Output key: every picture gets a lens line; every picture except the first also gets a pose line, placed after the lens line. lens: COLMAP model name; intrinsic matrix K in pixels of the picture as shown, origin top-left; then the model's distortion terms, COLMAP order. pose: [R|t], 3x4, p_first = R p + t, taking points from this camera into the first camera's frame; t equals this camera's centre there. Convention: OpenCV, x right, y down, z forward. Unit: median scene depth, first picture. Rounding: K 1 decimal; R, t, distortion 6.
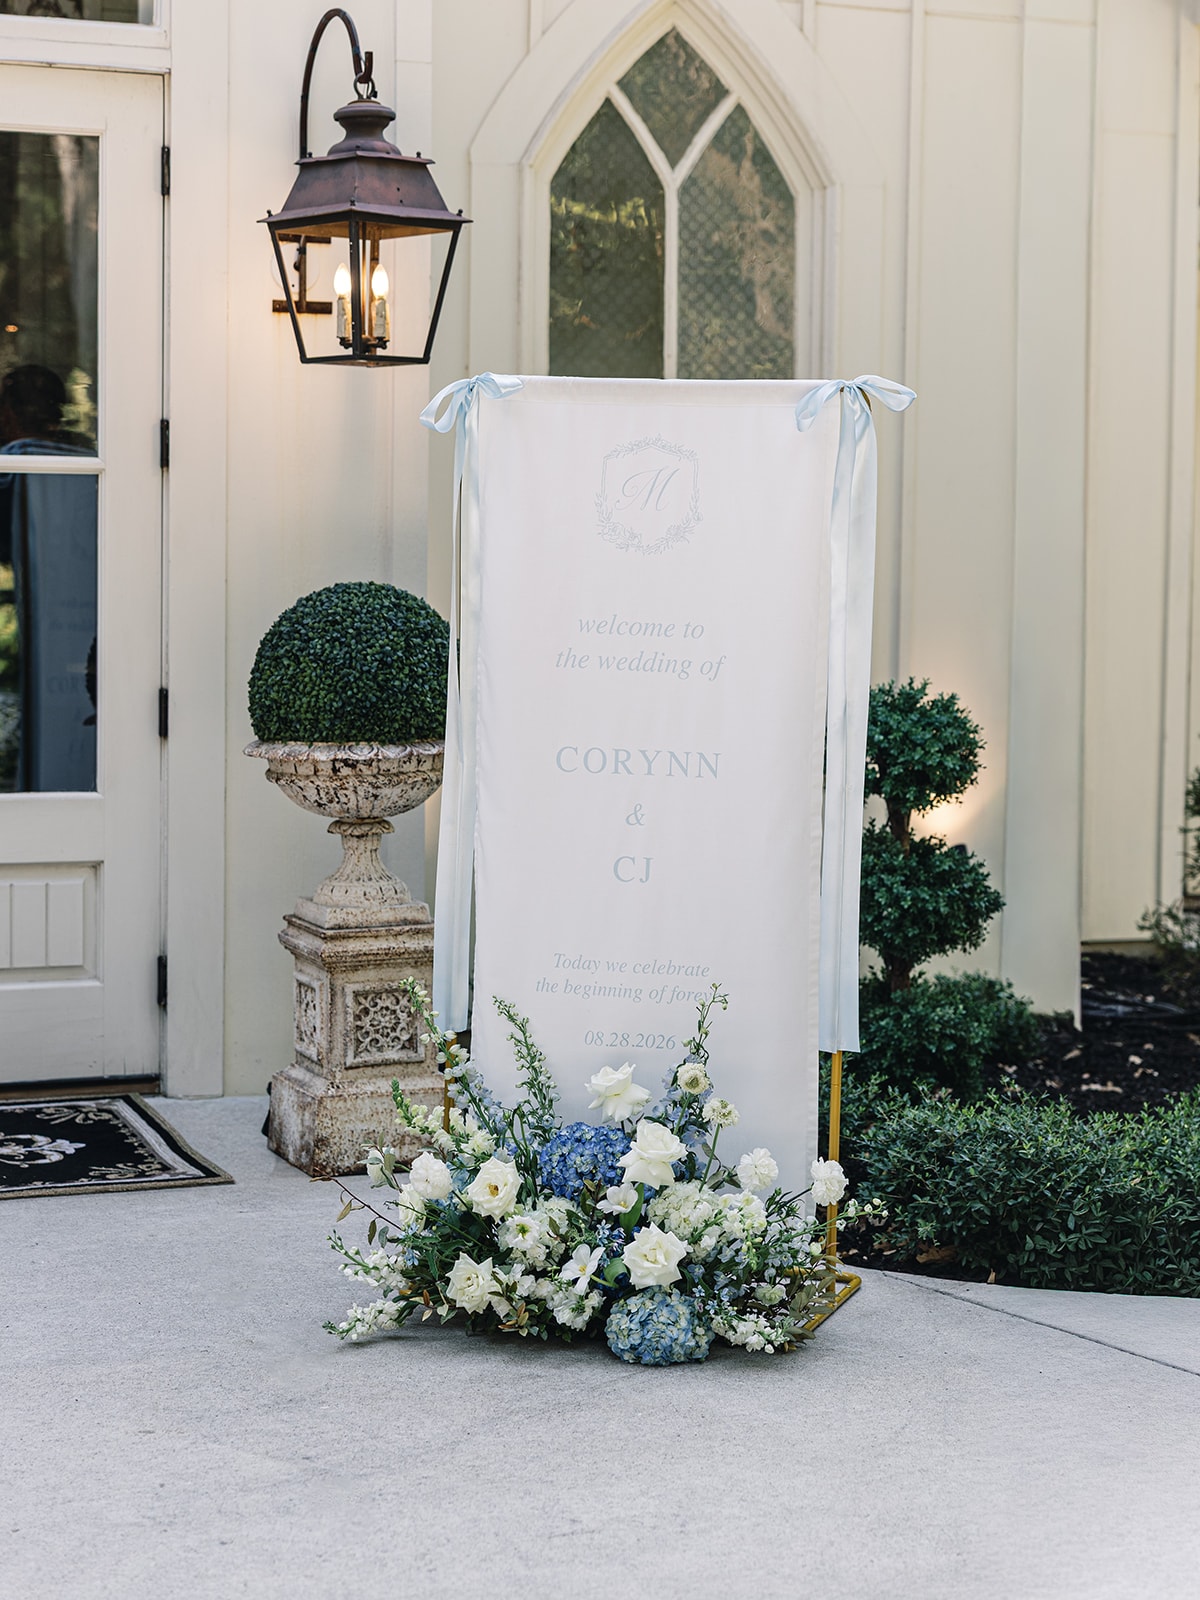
lens RADIAL K [[3034.8, 0, 600.0], [0, 3034.8, 800.0], [0, 0, 1]] dist [0.030290, 0.093144]
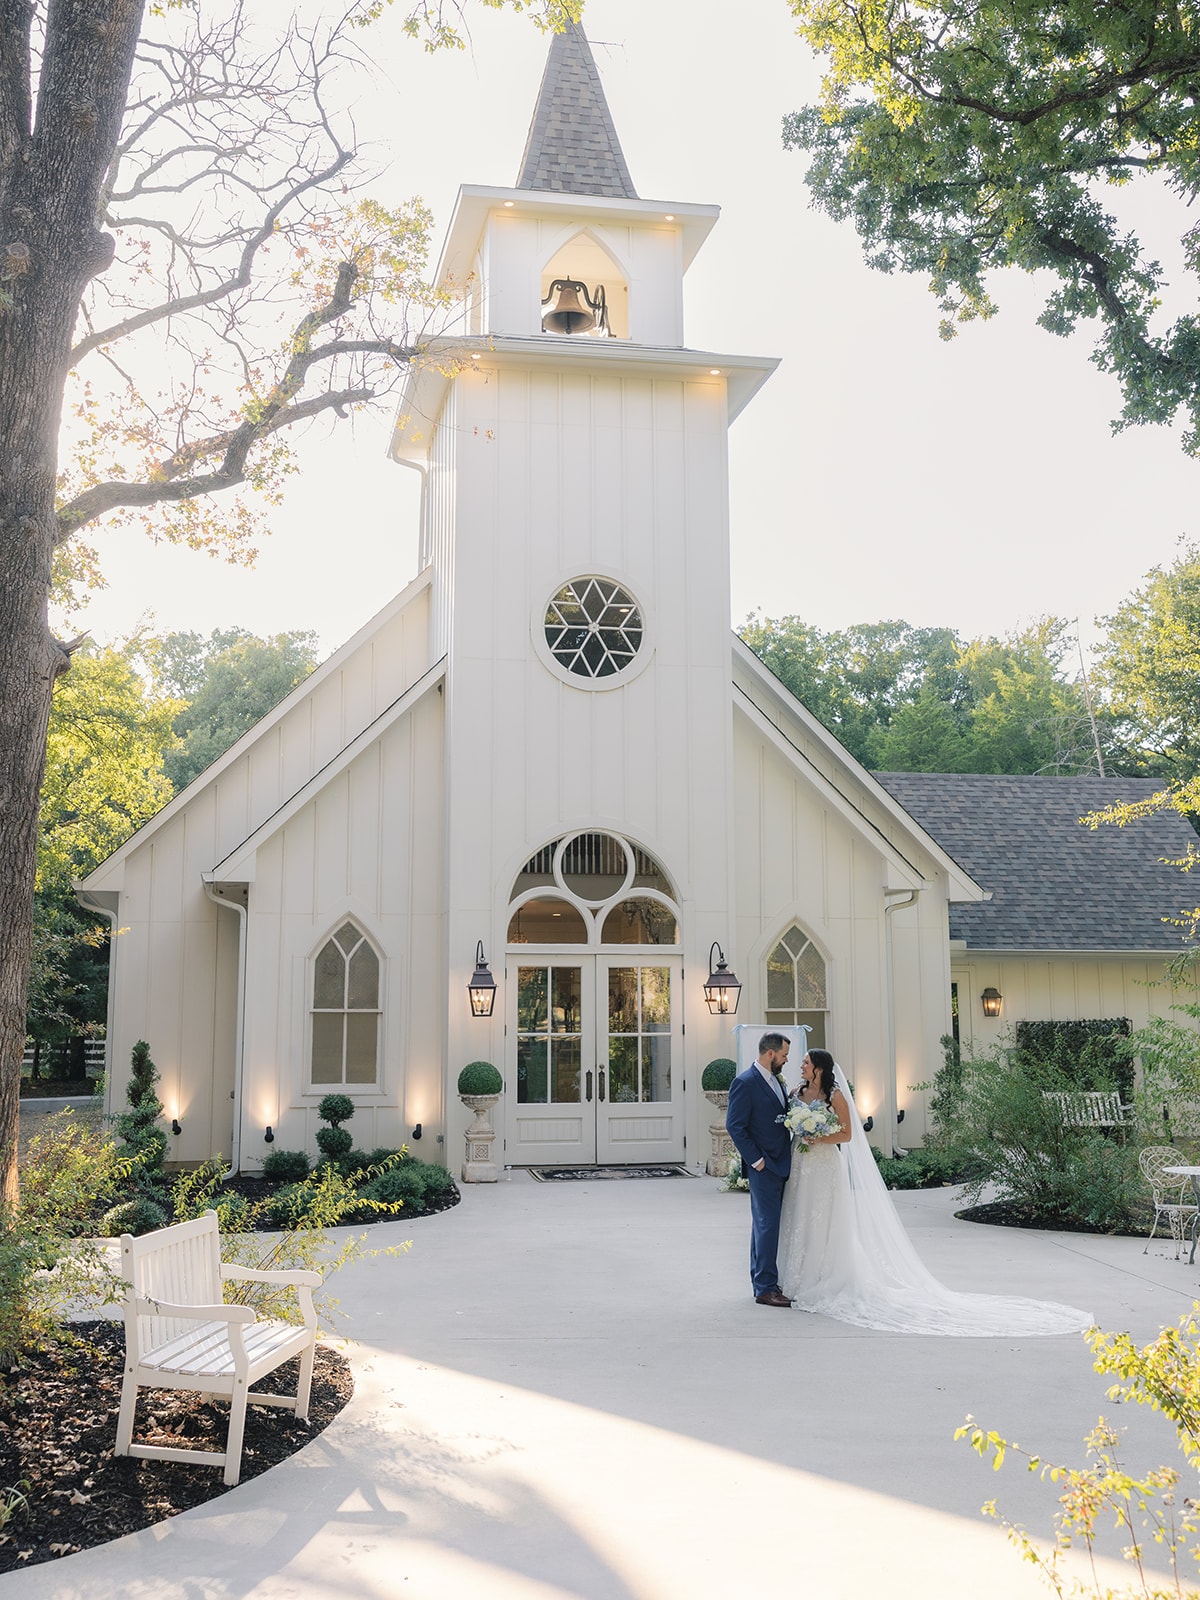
lens RADIAL K [[1445.2, 0, 600.0], [0, 1445.2, 800.0], [0, 0, 1]] dist [-0.003304, -0.016012]
pose [[0.984092, -0.042855, -0.172412, 0.149699], [0.002650, 0.973903, -0.226950, 0.053444], [0.177638, 0.222883, 0.958524, -1.409247]]
